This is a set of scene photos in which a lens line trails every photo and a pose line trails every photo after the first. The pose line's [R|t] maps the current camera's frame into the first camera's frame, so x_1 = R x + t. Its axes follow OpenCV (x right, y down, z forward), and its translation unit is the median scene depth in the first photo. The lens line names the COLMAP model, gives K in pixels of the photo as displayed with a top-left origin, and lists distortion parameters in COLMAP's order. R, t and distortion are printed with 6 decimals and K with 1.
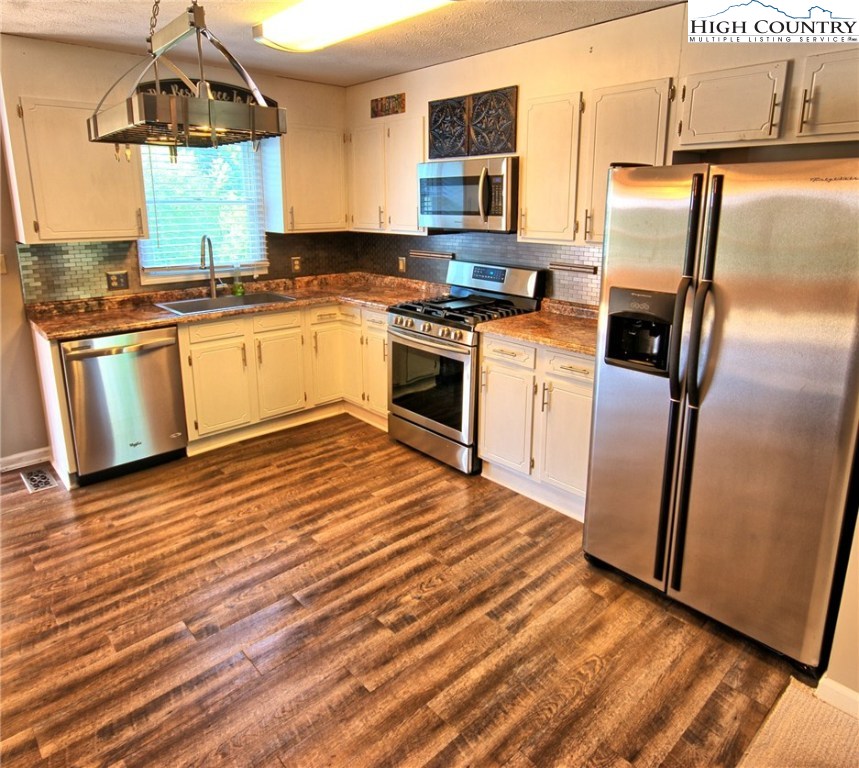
lens RADIAL K [[581.2, 0, 428.4], [0, 581.2, 331.8], [0, 0, 1]] dist [-0.004945, 0.001660]
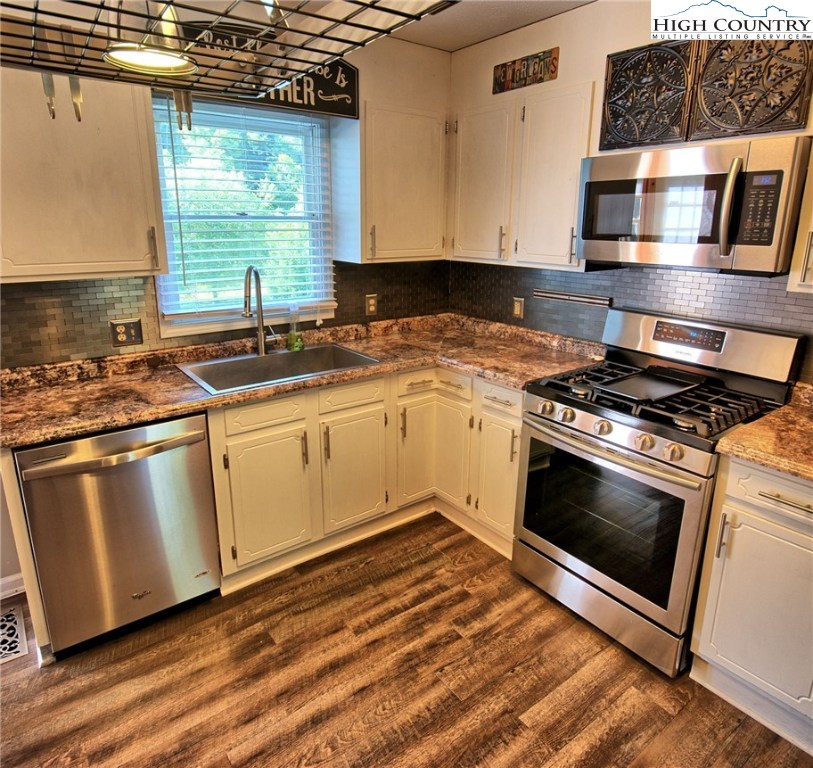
lens RADIAL K [[535.8, 0, 406.1], [0, 535.8, 358.7], [0, 0, 1]] dist [-0.001587, -0.001782]
pose [[0.995995, 0.027059, -0.085220, -0.150865], [-0.024219, 0.999122, 0.034185, -0.087107], [0.086070, -0.031984, 0.995776, 0.396289]]
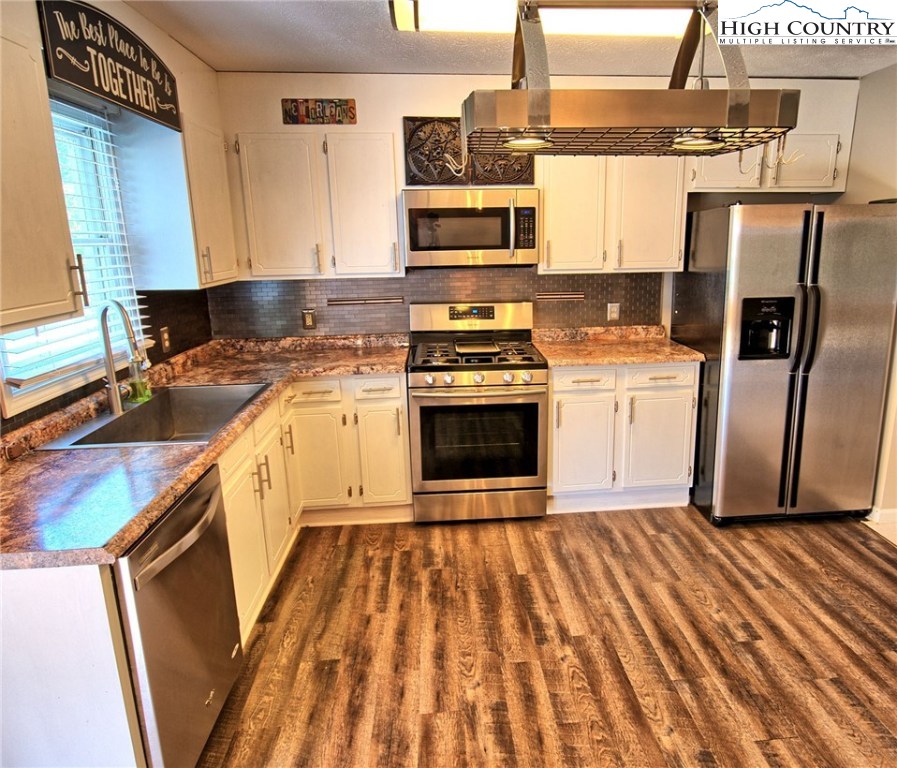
lens RADIAL K [[600.9, 0, 492.4], [0, 600.9, 373.1], [0, 0, 1]] dist [0.000320, 0.000197]
pose [[0.592759, -0.190360, 0.782560, -0.653665], [0.190521, 0.977230, 0.093402, -0.088778], [-0.782521, 0.093729, 0.615529, 0.390373]]
